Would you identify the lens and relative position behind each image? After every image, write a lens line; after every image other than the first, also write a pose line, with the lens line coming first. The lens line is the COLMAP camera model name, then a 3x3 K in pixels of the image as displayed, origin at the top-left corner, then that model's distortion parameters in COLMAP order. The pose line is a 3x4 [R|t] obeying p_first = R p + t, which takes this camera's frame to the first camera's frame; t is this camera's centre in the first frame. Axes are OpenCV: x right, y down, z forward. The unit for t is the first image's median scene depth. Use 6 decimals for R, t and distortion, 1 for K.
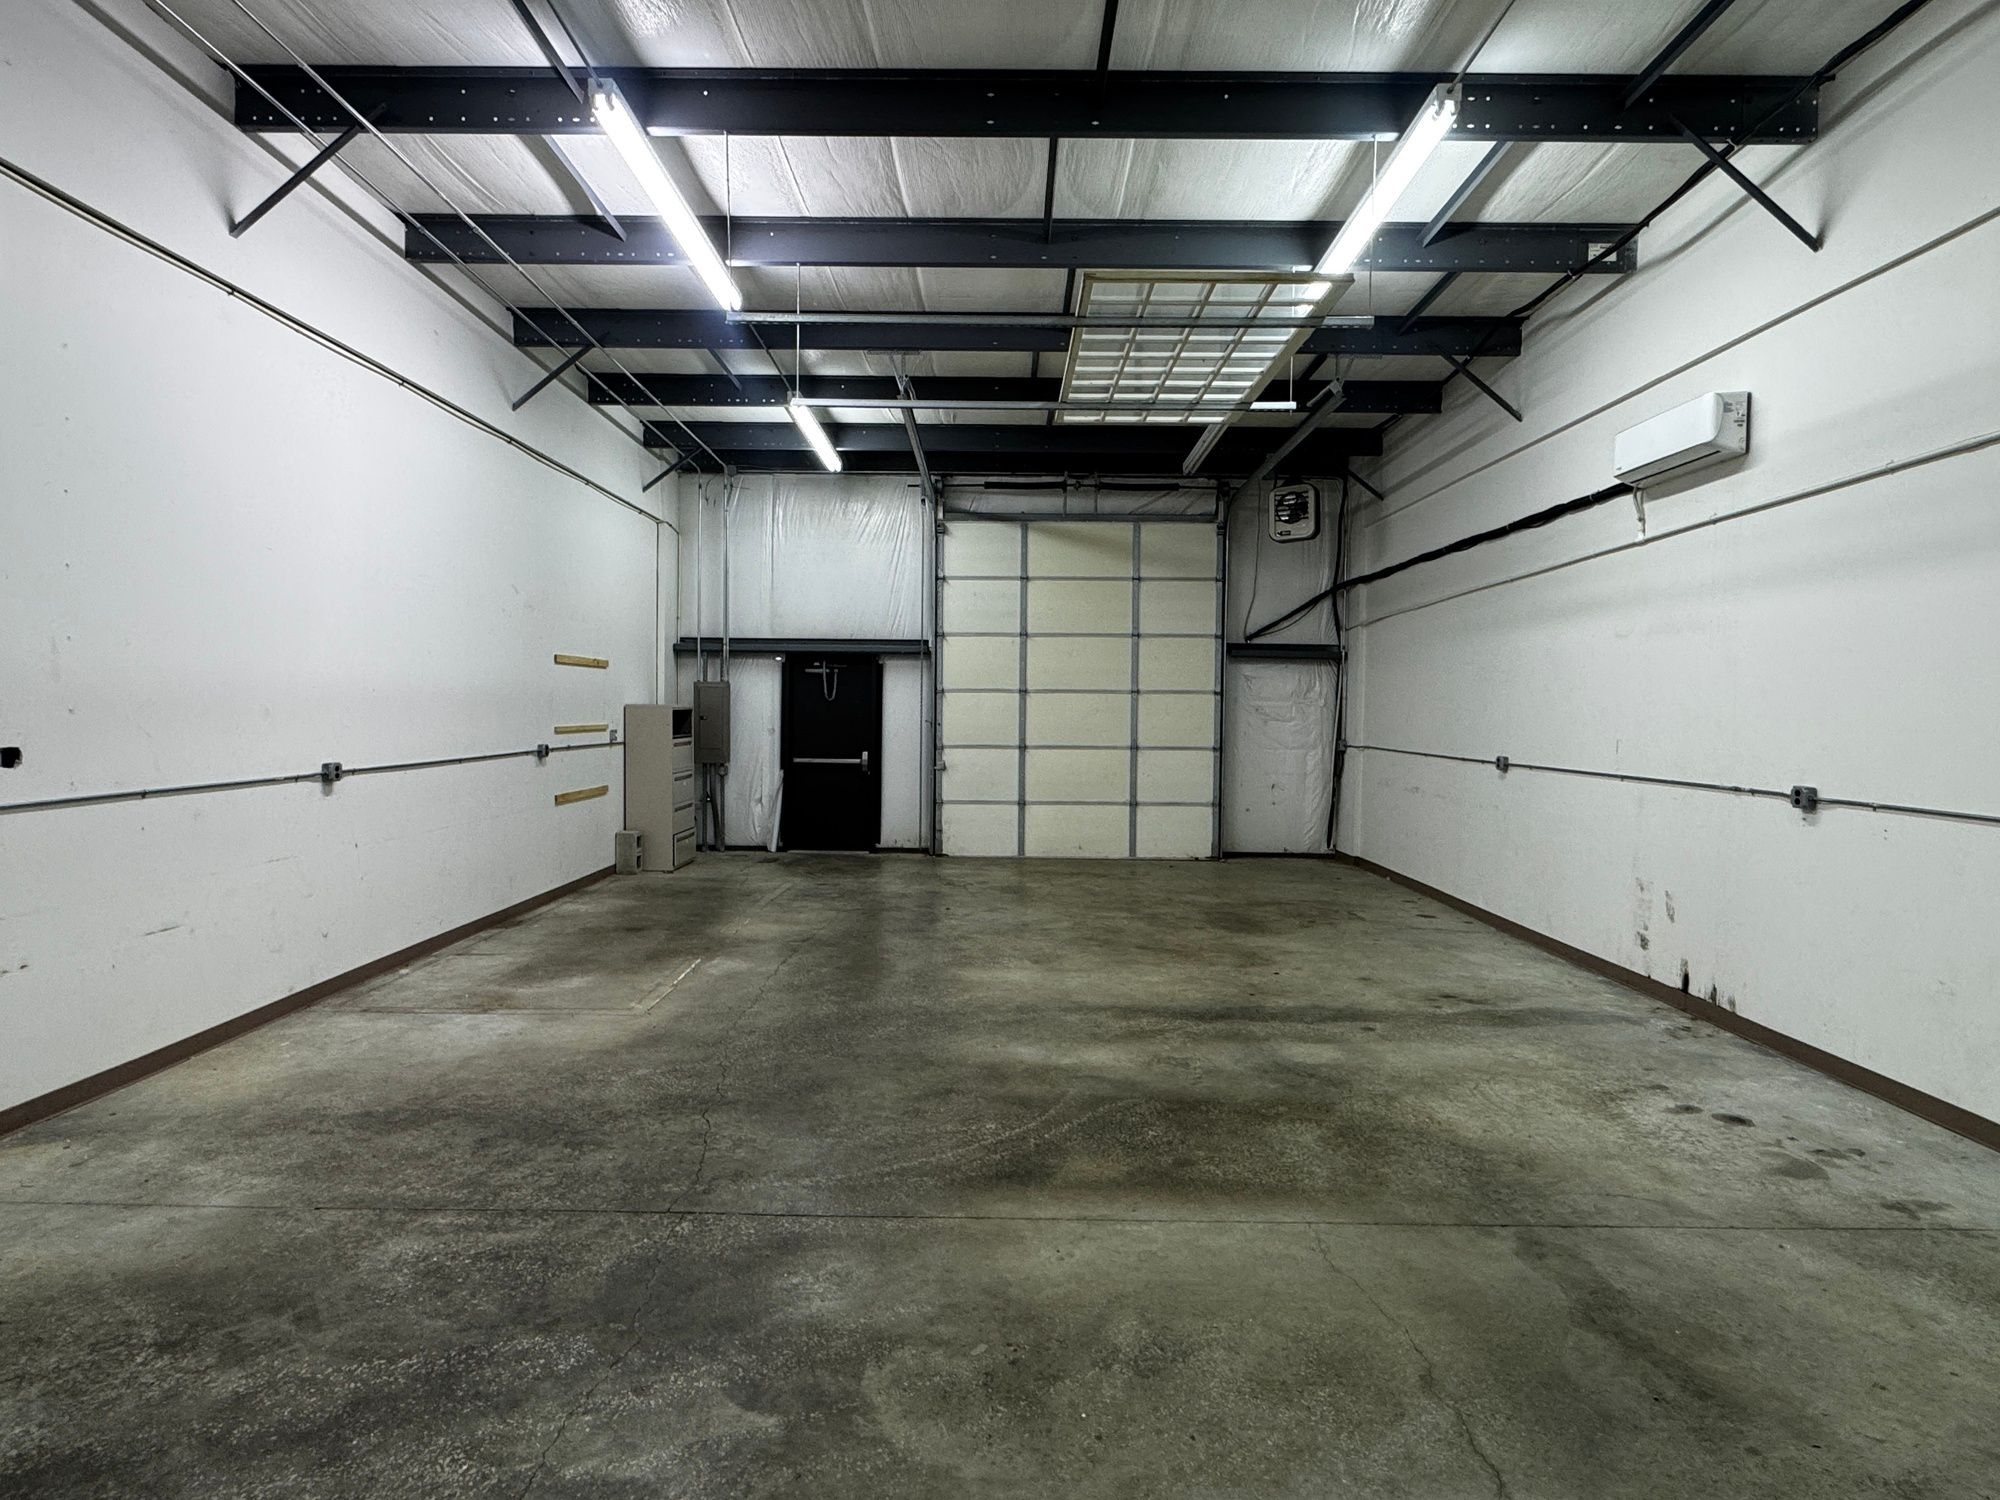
lens RADIAL K [[1141.4, 0, 996.6], [0, 1141.4, 749.9], [0, 0, 1]] dist [0.000895, -0.000050]
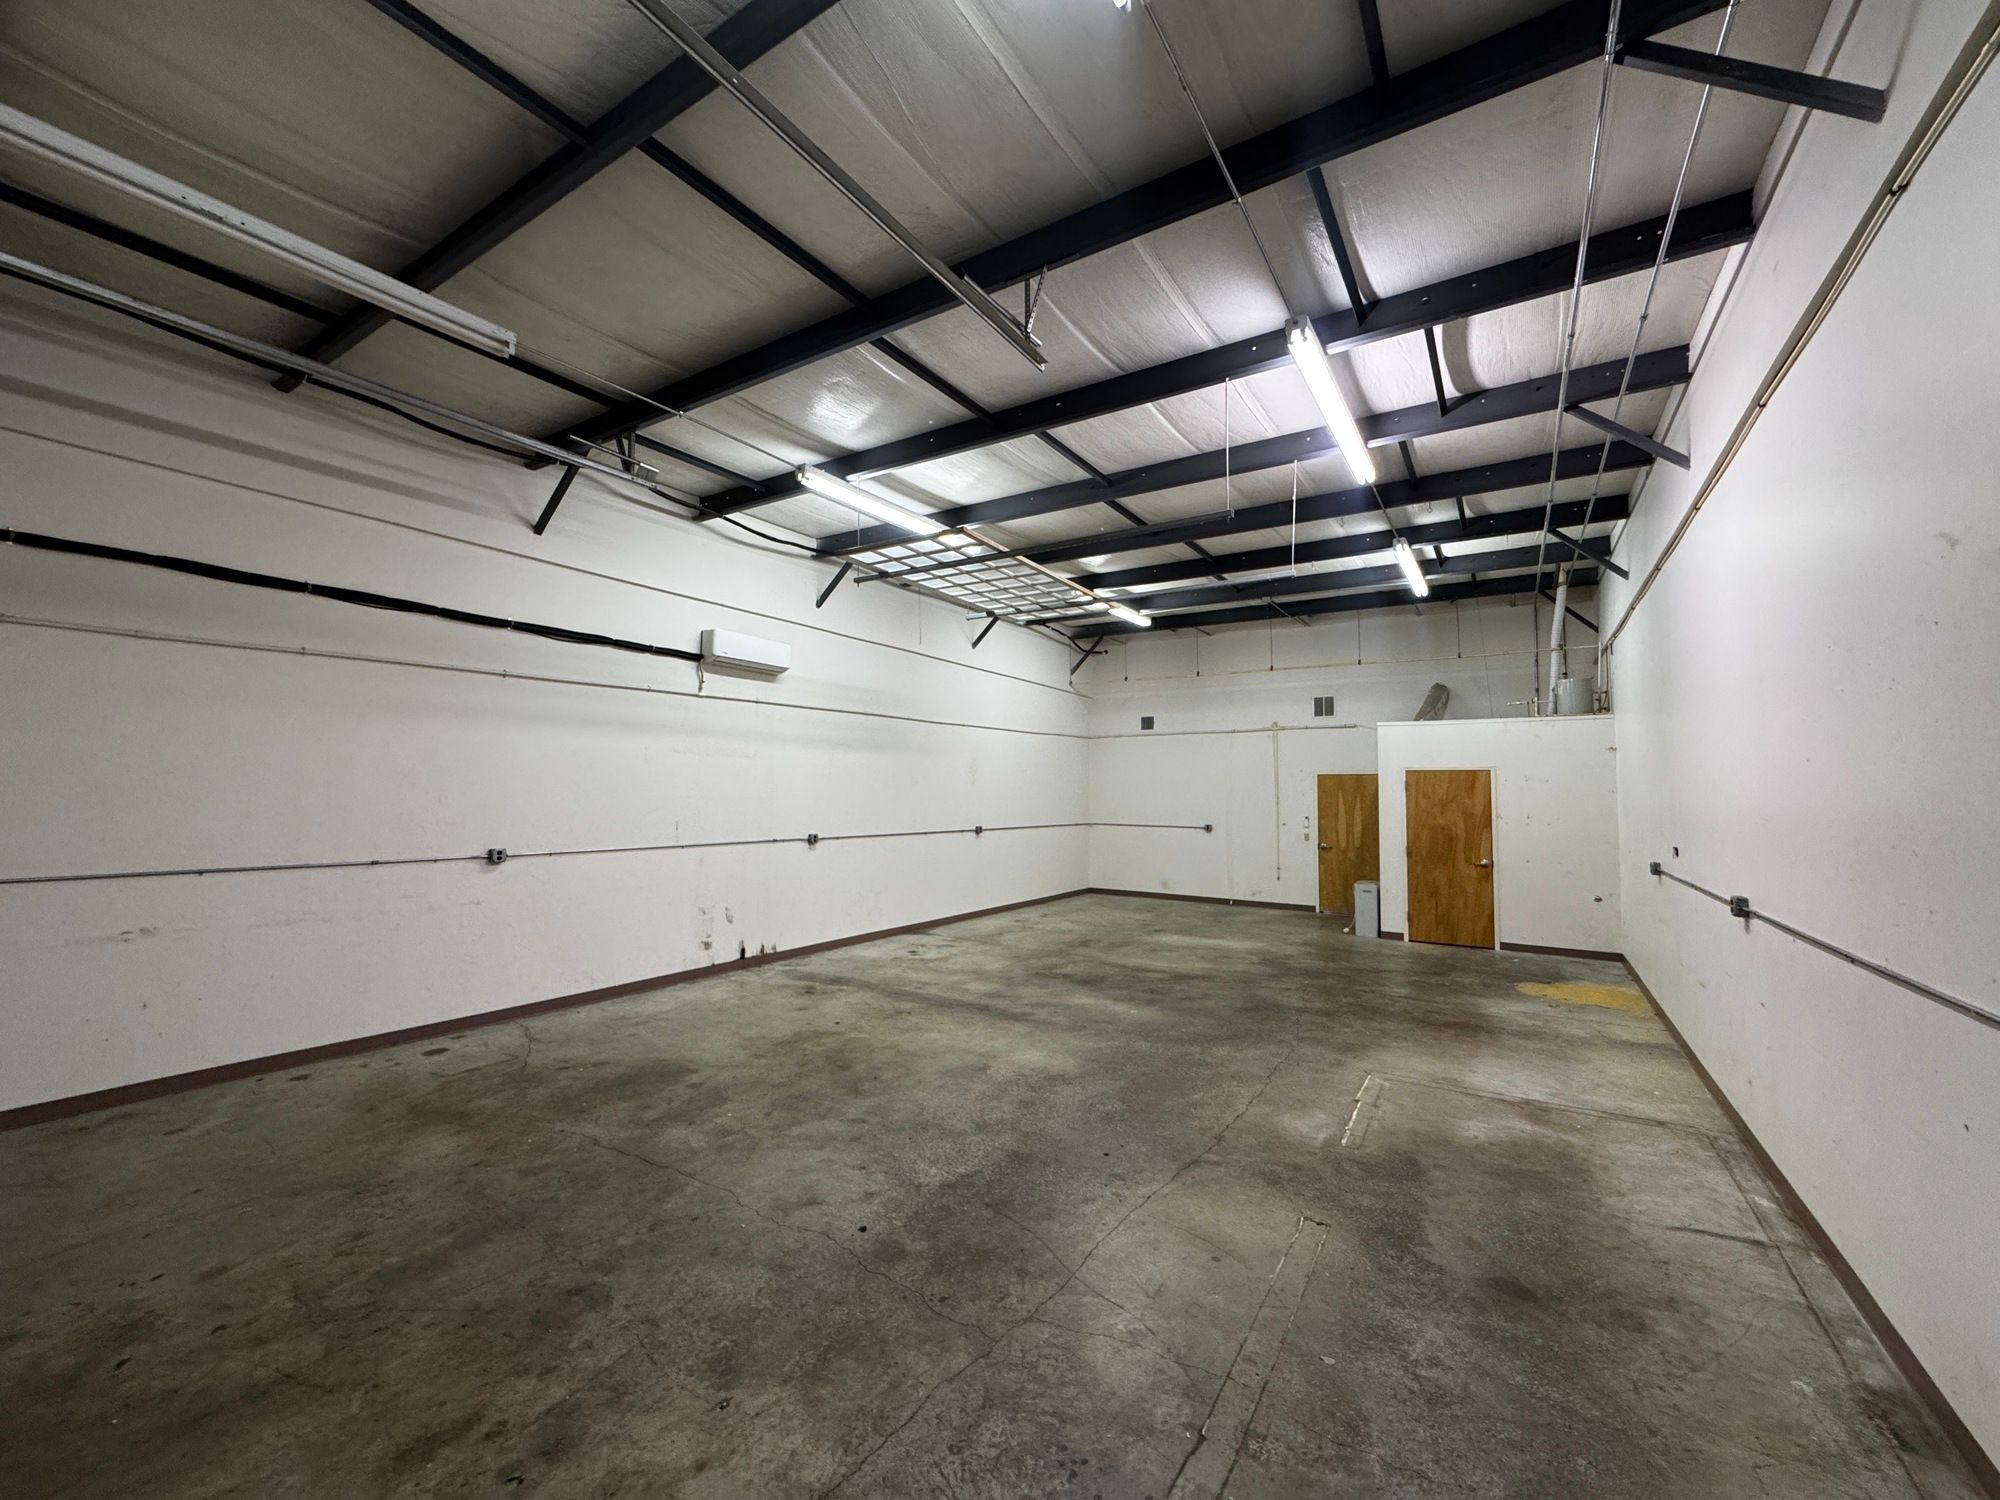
lens RADIAL K [[798.1, 0, 1000.0], [0, 798.1, 750.0], [0, 0, 1]] dist [0.000020, 0.000156]
pose [[-0.846559, 0.007304, 0.532245, -0.494709], [-0.002798, 0.999831, -0.018172, -0.113457], [-0.532287, -0.016872, -0.846396, 2.236130]]
